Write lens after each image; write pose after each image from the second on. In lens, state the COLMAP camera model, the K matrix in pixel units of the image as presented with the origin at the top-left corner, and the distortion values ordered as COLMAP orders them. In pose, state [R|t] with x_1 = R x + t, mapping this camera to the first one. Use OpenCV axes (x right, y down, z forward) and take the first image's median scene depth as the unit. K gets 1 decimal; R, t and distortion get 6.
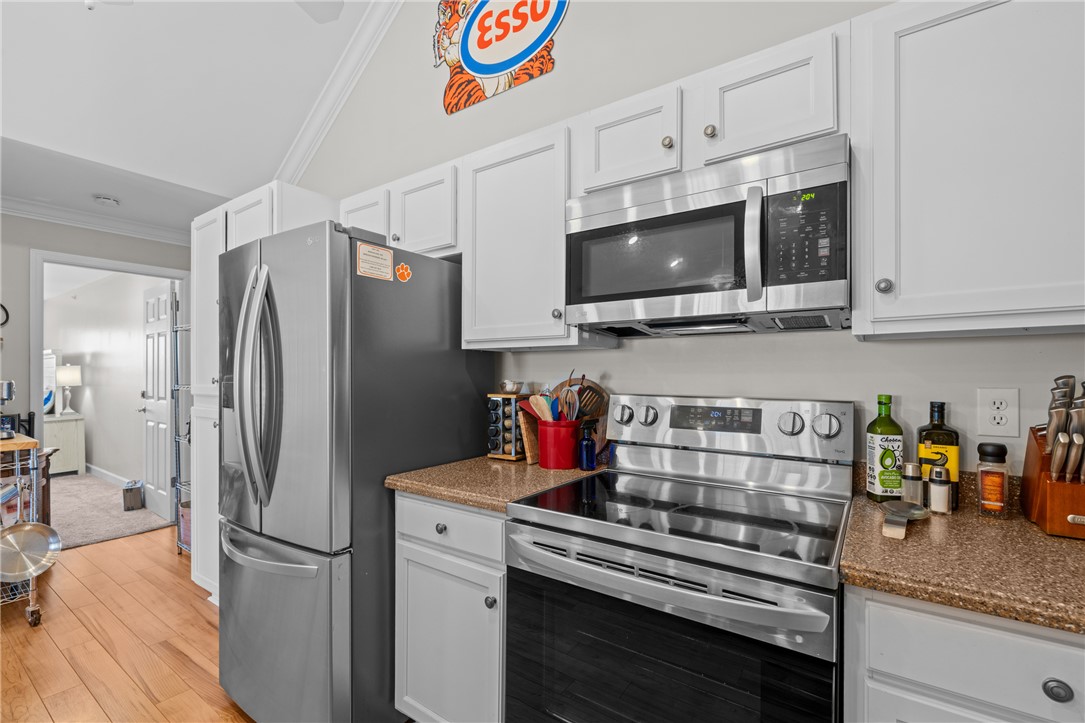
lens RADIAL K [[471.1, 0, 539.4], [0, 471.1, 375.7], [0, 0, 1]] dist [0.001014, 0.000089]
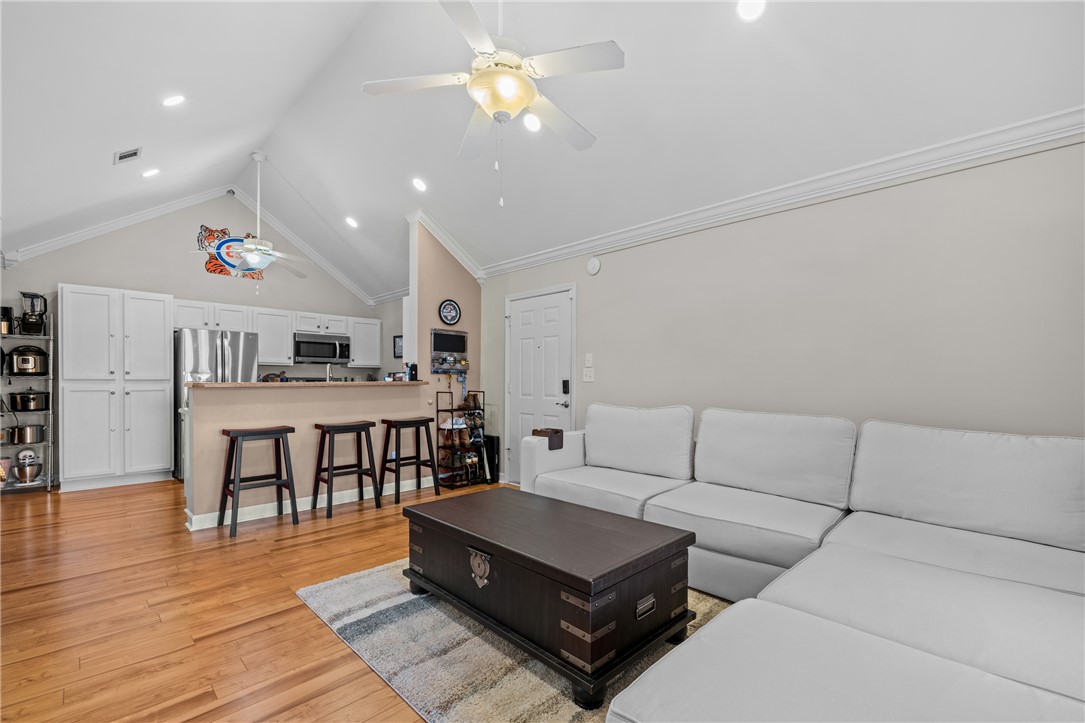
lens RADIAL K [[471.1, 0, 539.4], [0, 471.1, 375.7], [0, 0, 1]] dist [0.001014, 0.000089]
pose [[0.176510, 0.005500, 0.984284, -2.602513], [-0.002664, 0.999983, -0.005110, 0.026888], [-0.984295, -0.001720, 0.176521, -1.349549]]
